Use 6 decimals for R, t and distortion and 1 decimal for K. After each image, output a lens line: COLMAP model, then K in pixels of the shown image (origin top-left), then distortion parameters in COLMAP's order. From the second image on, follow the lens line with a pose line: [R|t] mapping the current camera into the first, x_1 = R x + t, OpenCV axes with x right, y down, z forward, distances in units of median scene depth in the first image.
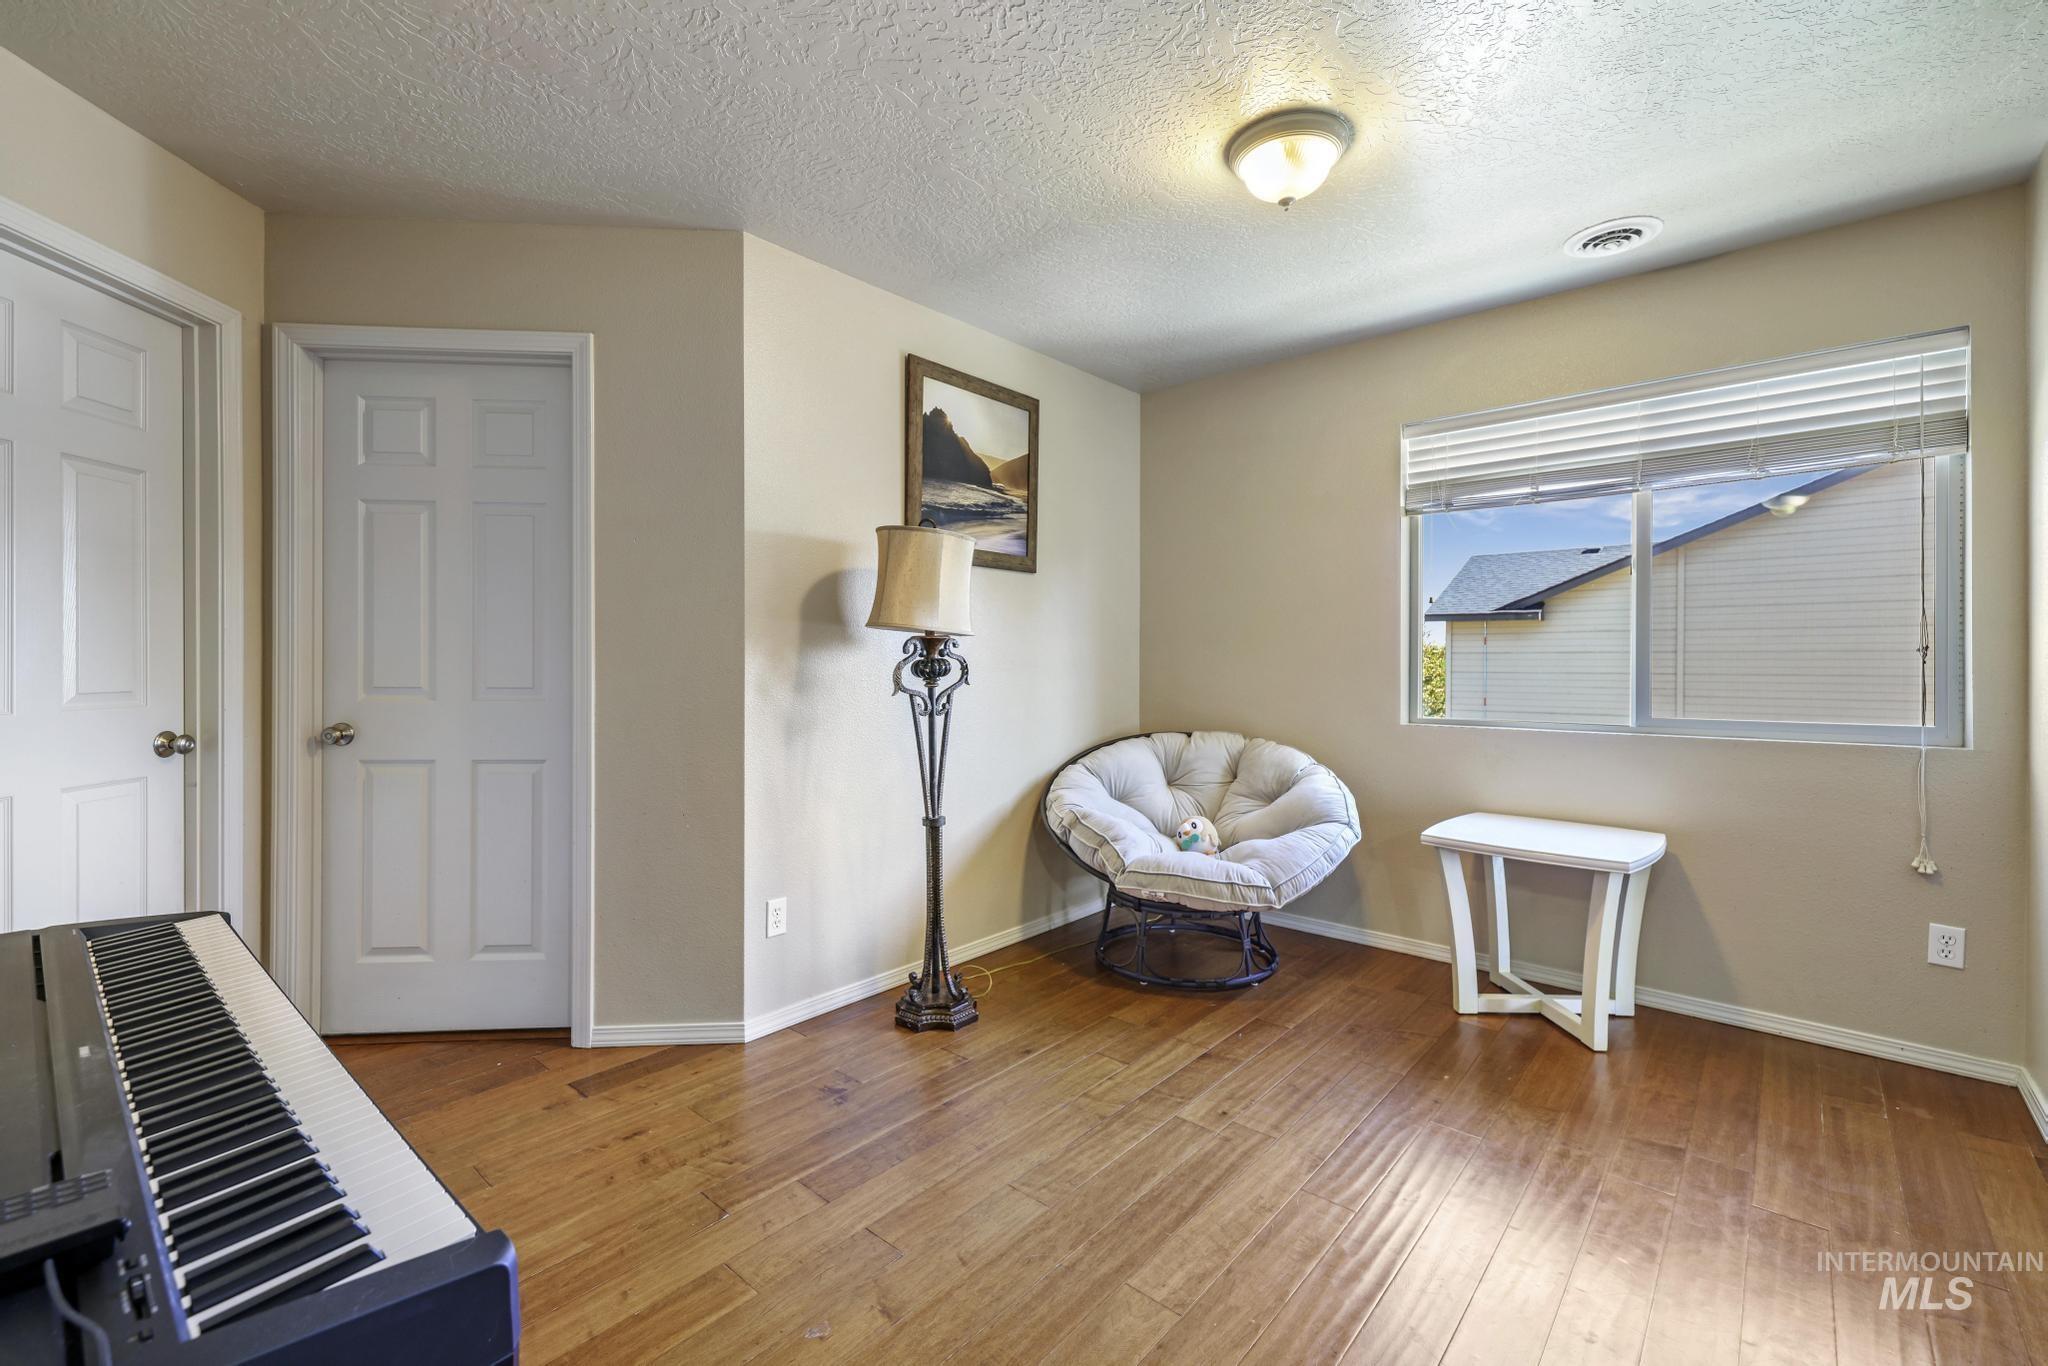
lens RADIAL K [[858.4, 0, 1034.0], [0, 858.4, 651.0], [0, 0, 1]] dist [0.012929, -0.000154]
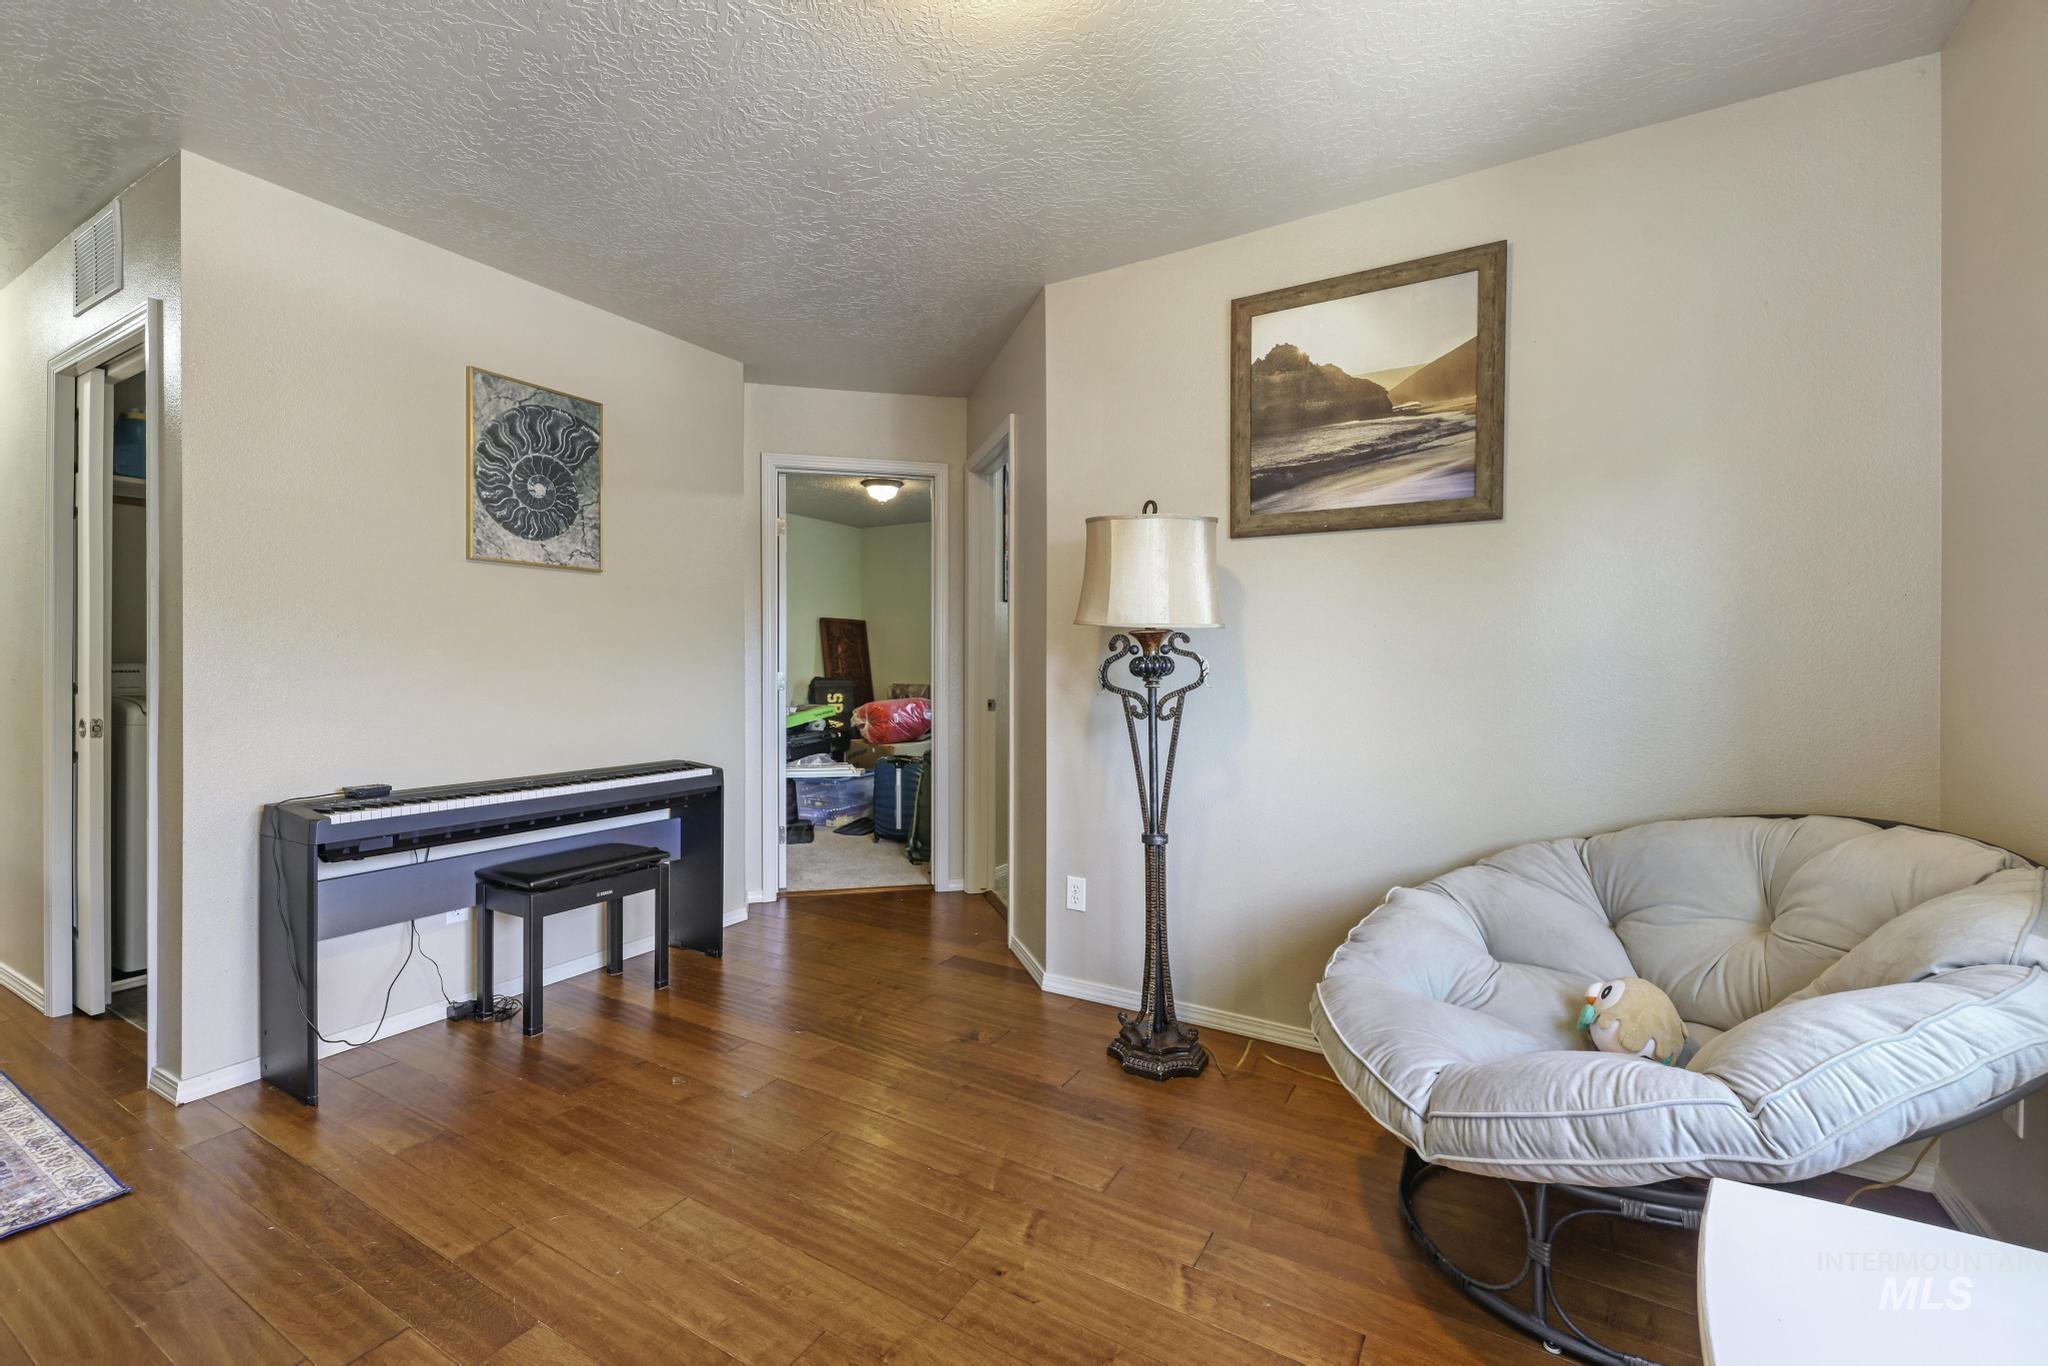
lens RADIAL K [[876.9, 0, 1000.4], [0, 876.9, 664.4], [0, 0, 1]] dist [0.015398, -0.000366]
pose [[0.164755, -0.002578, -0.986331, 0.741950], [0.008351, 0.999964, -0.001218, 0.017106], [0.986299, -0.008036, 0.164771, 0.682312]]
